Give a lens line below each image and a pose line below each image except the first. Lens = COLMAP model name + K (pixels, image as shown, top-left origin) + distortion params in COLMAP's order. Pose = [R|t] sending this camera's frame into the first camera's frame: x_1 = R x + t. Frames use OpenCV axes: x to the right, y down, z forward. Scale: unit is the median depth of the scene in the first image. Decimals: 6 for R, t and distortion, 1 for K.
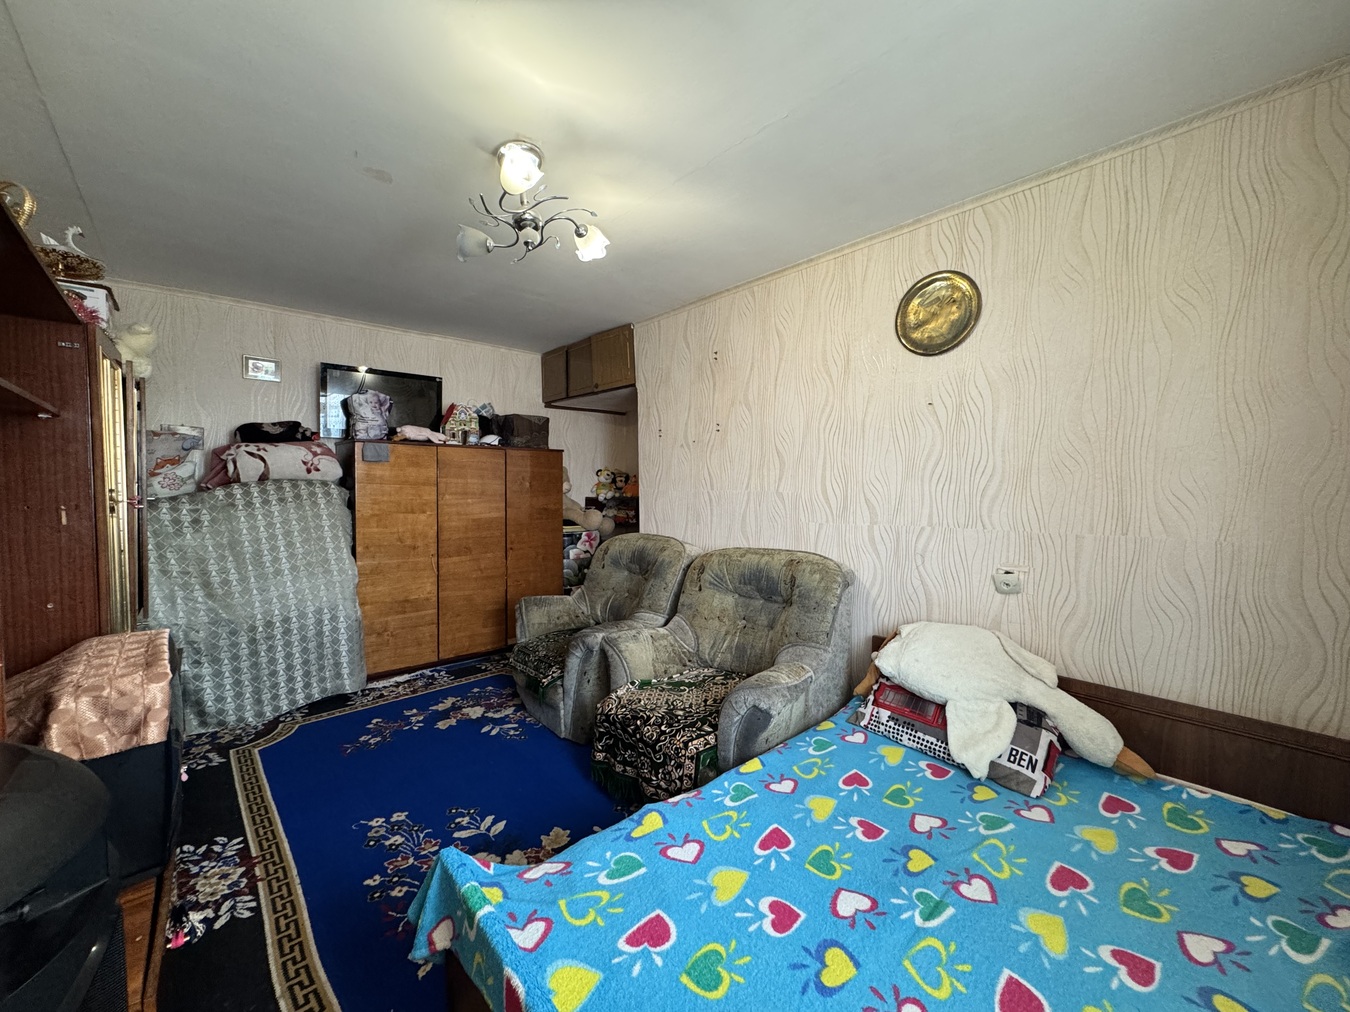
lens RADIAL K [[536.1, 0, 680.1], [0, 536.1, 499.7], [0, 0, 1]] dist [-0.002133, 0.000258]
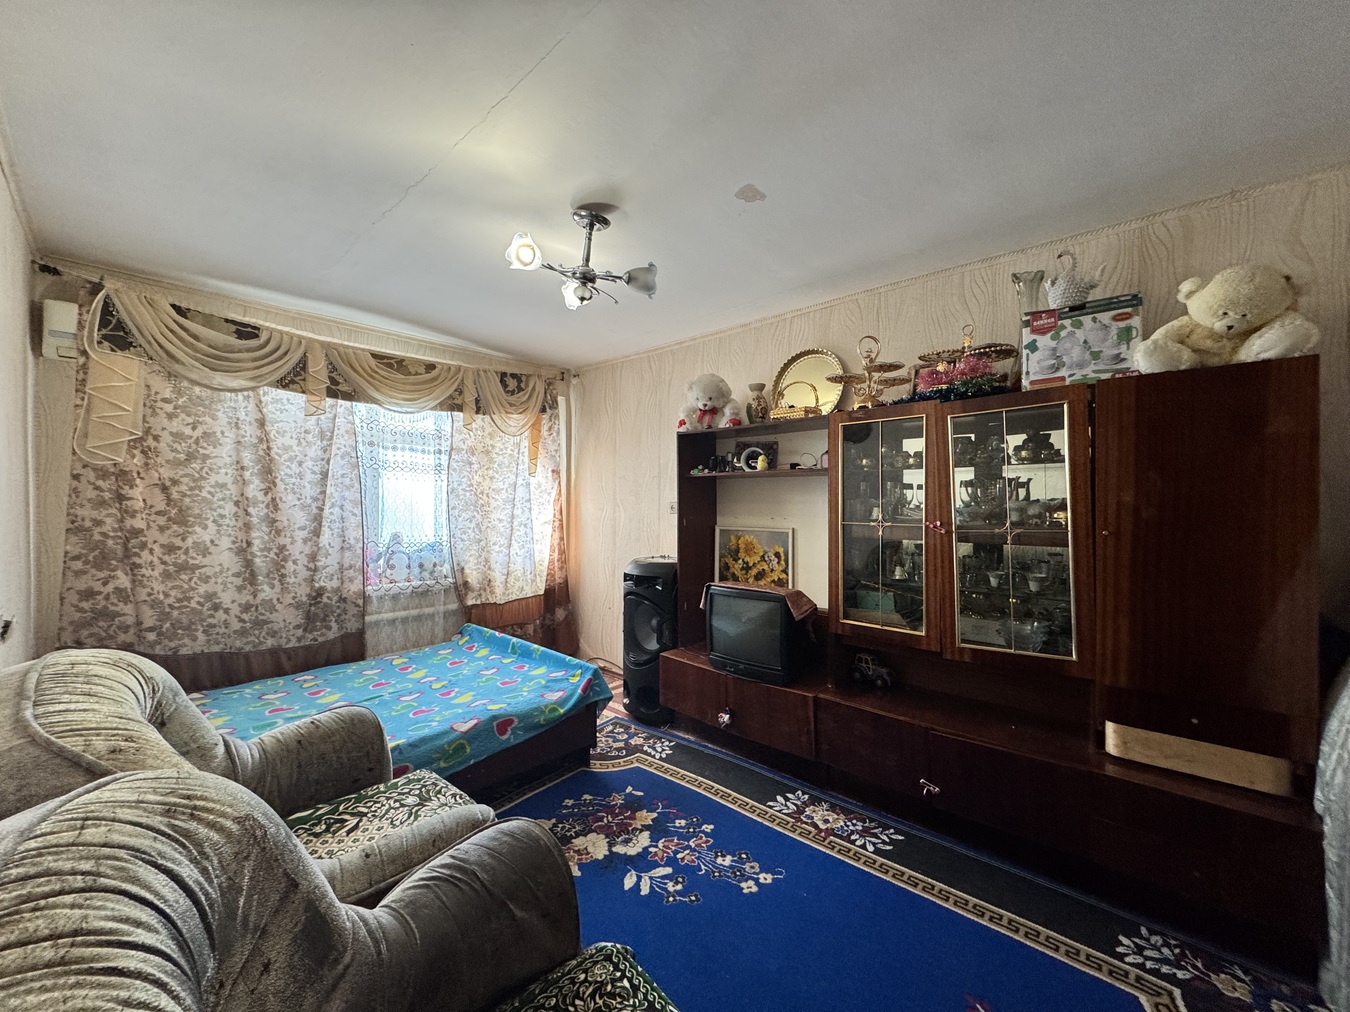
lens RADIAL K [[536.1, 0, 673.1], [0, 536.1, 506.7], [0, 0, 1]] dist [-0.002133, 0.000258]
pose [[-0.996895, -0.005926, -0.078522, -0.361606], [-0.009051, 0.999178, 0.039513, -0.074045], [0.078224, 0.040101, -0.996129, 2.035969]]
